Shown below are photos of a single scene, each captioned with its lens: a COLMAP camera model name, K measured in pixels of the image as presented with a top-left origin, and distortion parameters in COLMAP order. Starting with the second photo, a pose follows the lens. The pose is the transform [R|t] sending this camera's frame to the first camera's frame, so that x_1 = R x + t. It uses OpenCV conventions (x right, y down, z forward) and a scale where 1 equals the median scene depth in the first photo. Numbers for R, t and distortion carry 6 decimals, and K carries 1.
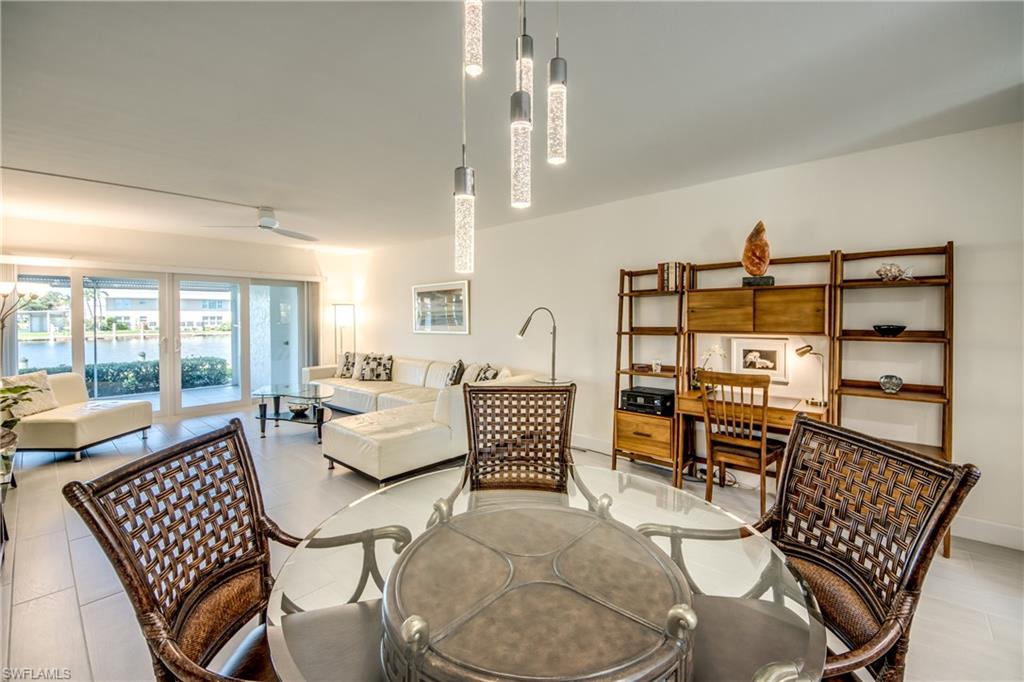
lens RADIAL K [[431.9, 0, 519.5], [0, 431.9, 322.1], [0, 0, 1]] dist [-0.015344, -0.000412]
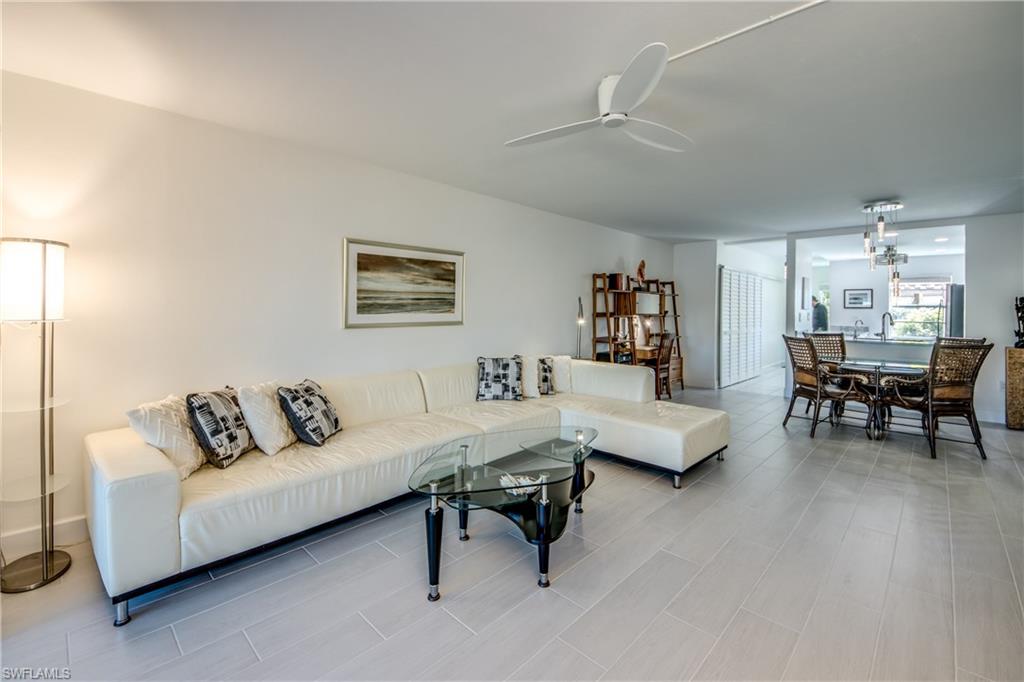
lens RADIAL K [[437.2, 0, 511.3], [0, 437.2, 308.0], [0, 0, 1]] dist [0.000779, -0.000009]
pose [[0.037822, 0.007541, 0.999256, -1.080095], [0.000504, 0.999971, -0.007566, 0.006390], [-0.999284, 0.000789, 0.037817, 1.081582]]
